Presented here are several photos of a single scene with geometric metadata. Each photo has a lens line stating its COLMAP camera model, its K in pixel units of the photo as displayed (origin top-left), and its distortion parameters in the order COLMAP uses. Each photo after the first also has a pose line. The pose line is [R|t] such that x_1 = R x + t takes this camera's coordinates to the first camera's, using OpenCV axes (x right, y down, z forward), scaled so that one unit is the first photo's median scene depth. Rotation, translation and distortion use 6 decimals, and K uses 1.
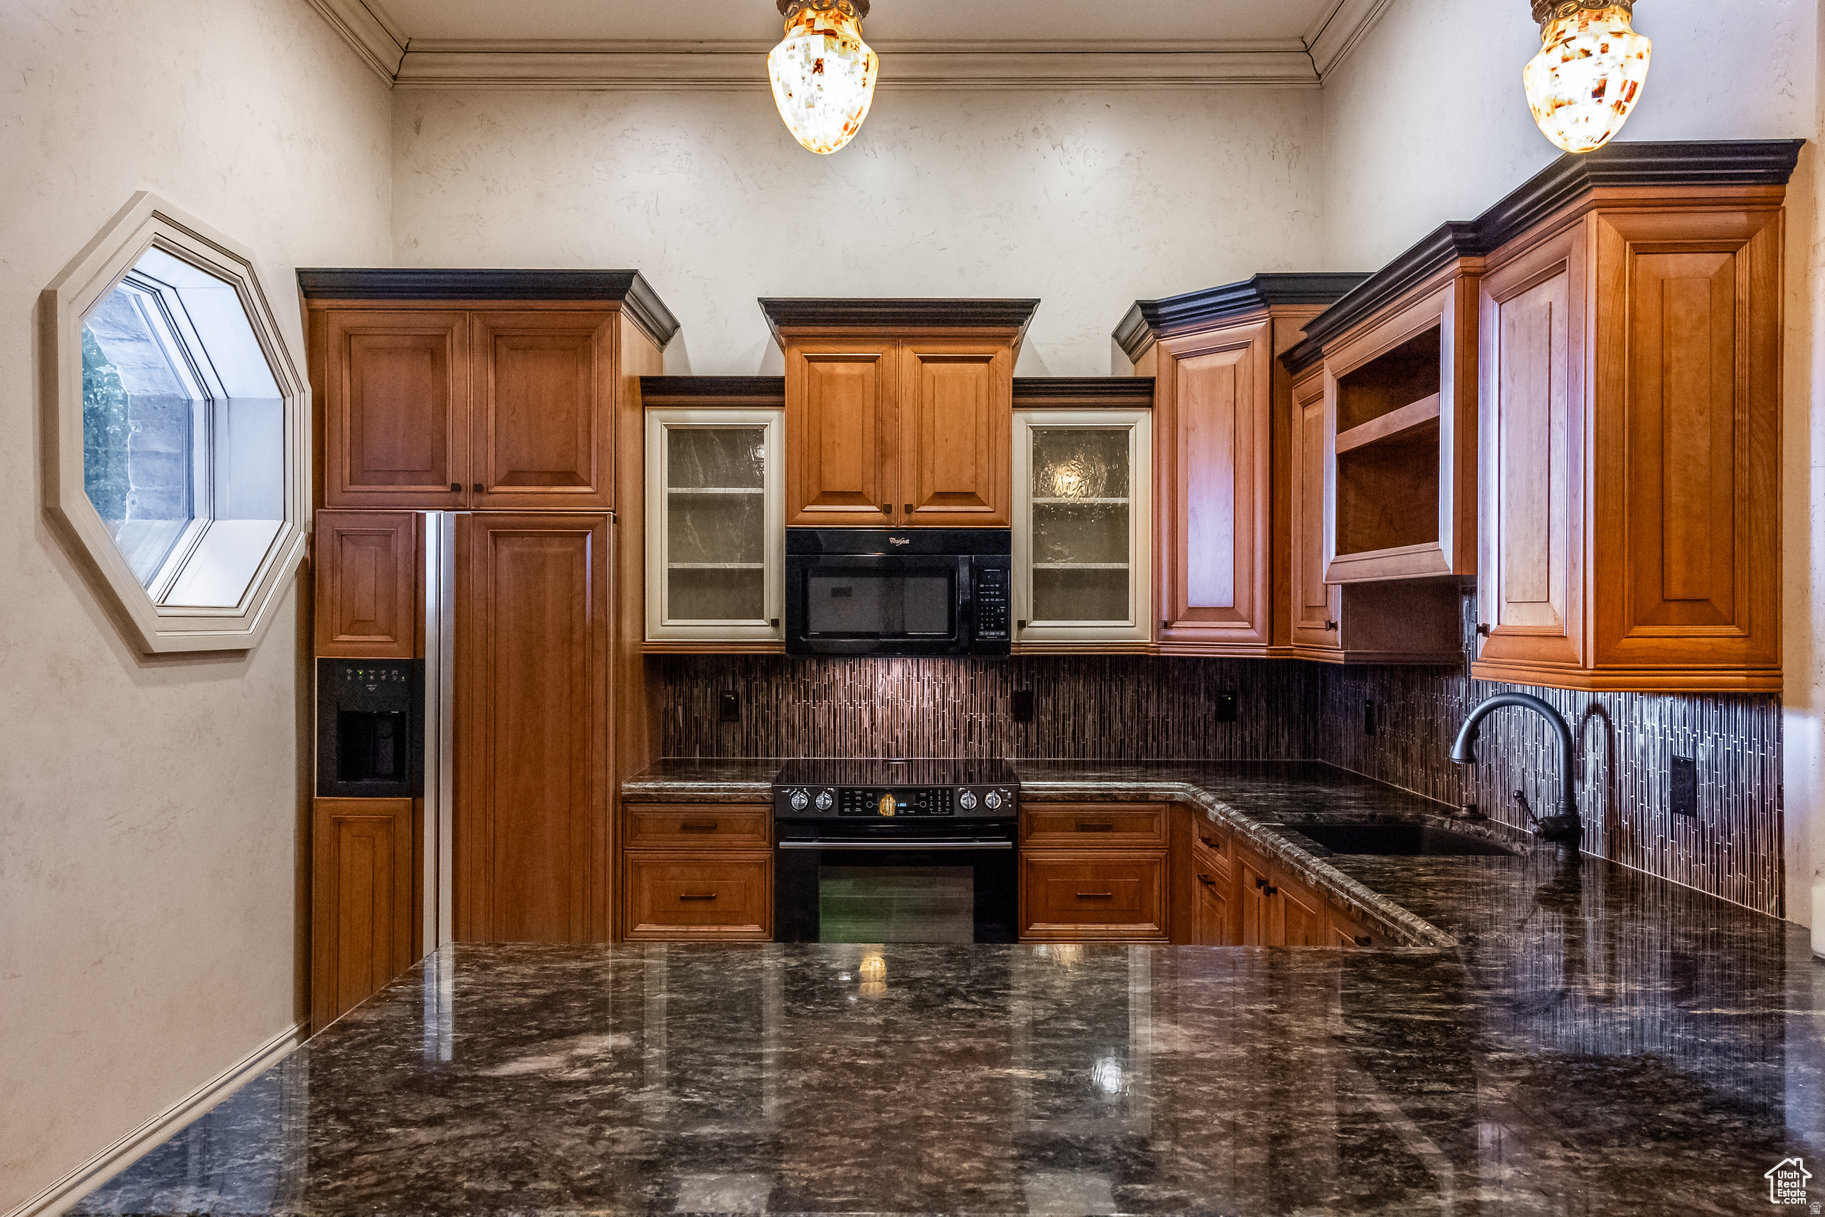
lens RADIAL K [[1183.1, 0, 908.3], [0, 1183.1, 615.4], [0, 0, 1]] dist [0.005417, 0.000956]
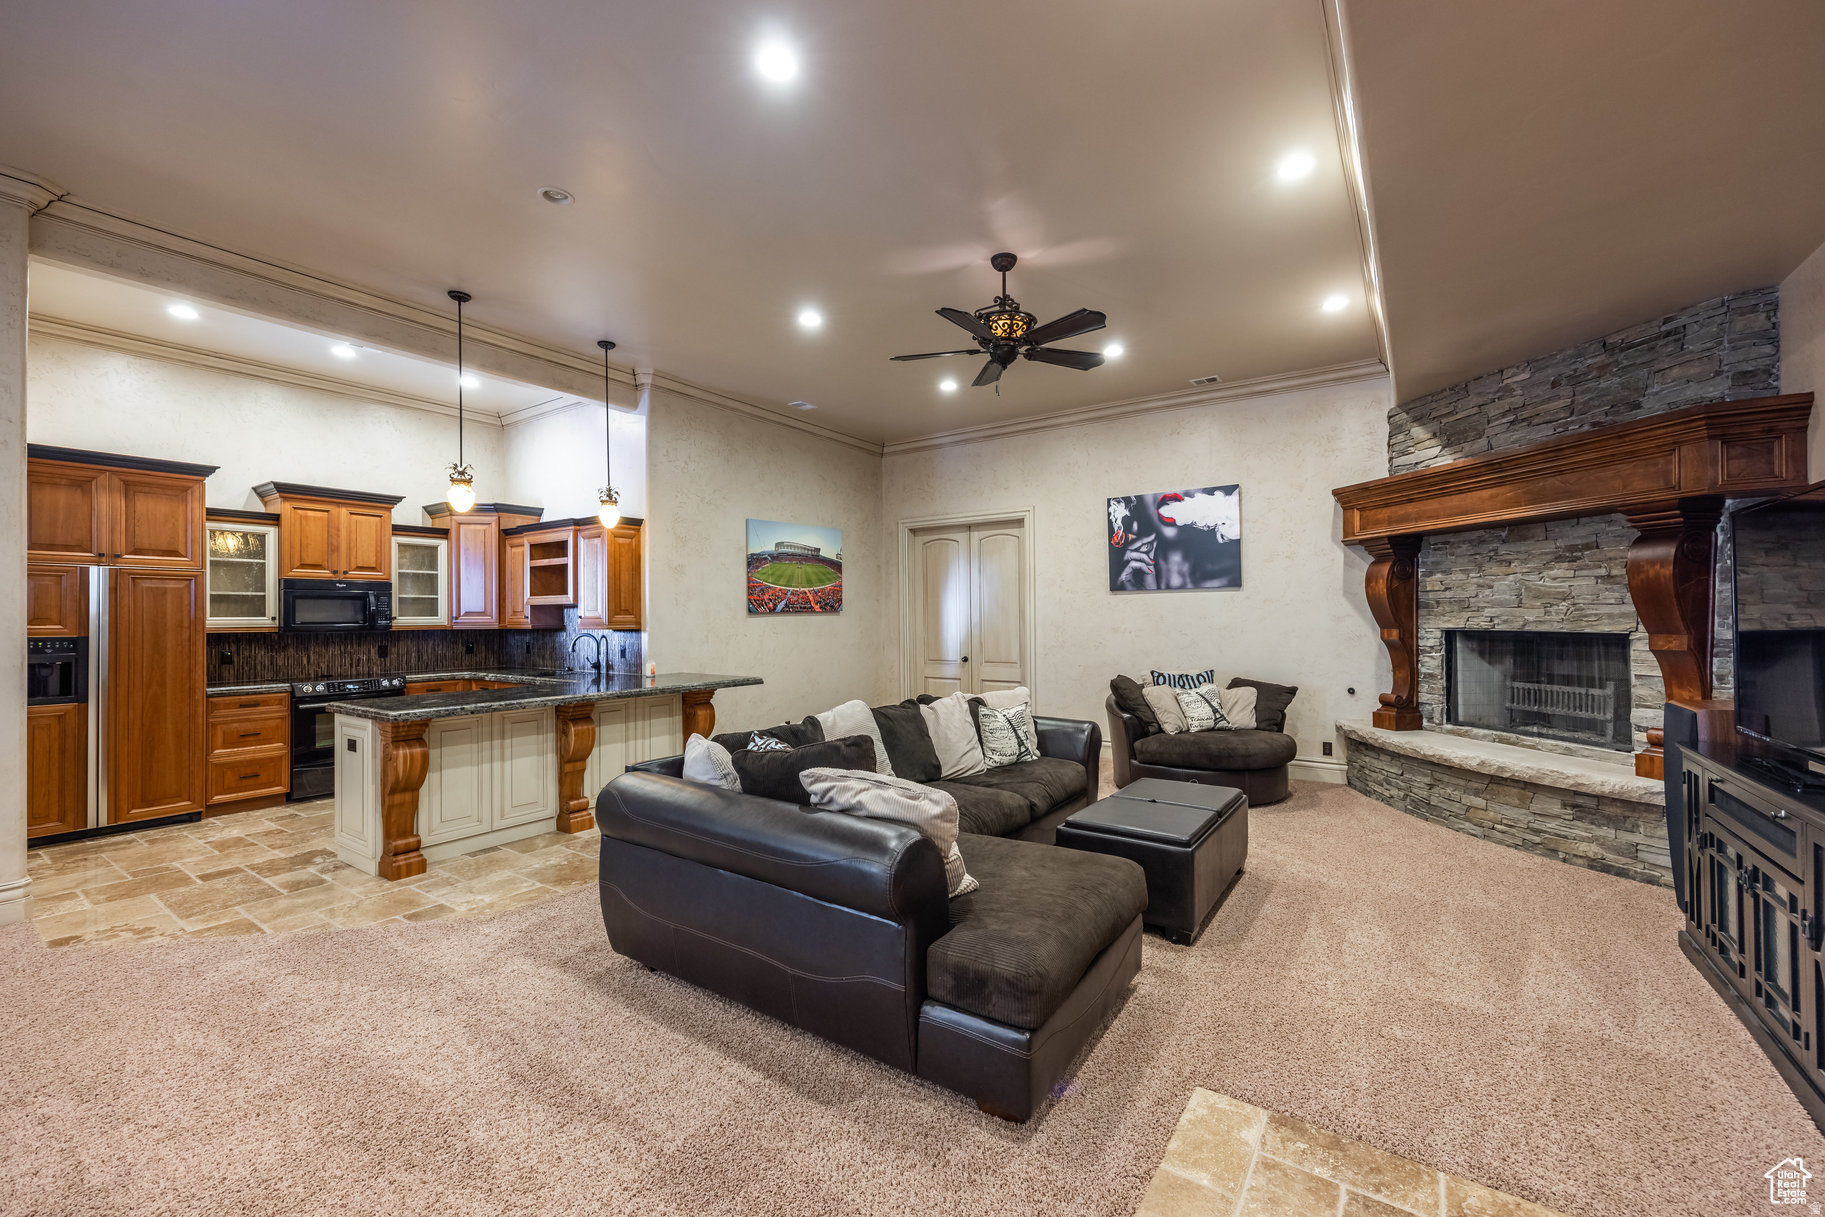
lens RADIAL K [[743.9, 0, 907.2], [0, 743.9, 614.1], [0, 0, 1]] dist [0.000790, 0.000452]
pose [[0.566294, -0.002029, 0.824201, -0.670257], [0.005970, 0.999981, -0.001640, 0.008089], [-0.824182, 0.005849, 0.566295, -0.938865]]
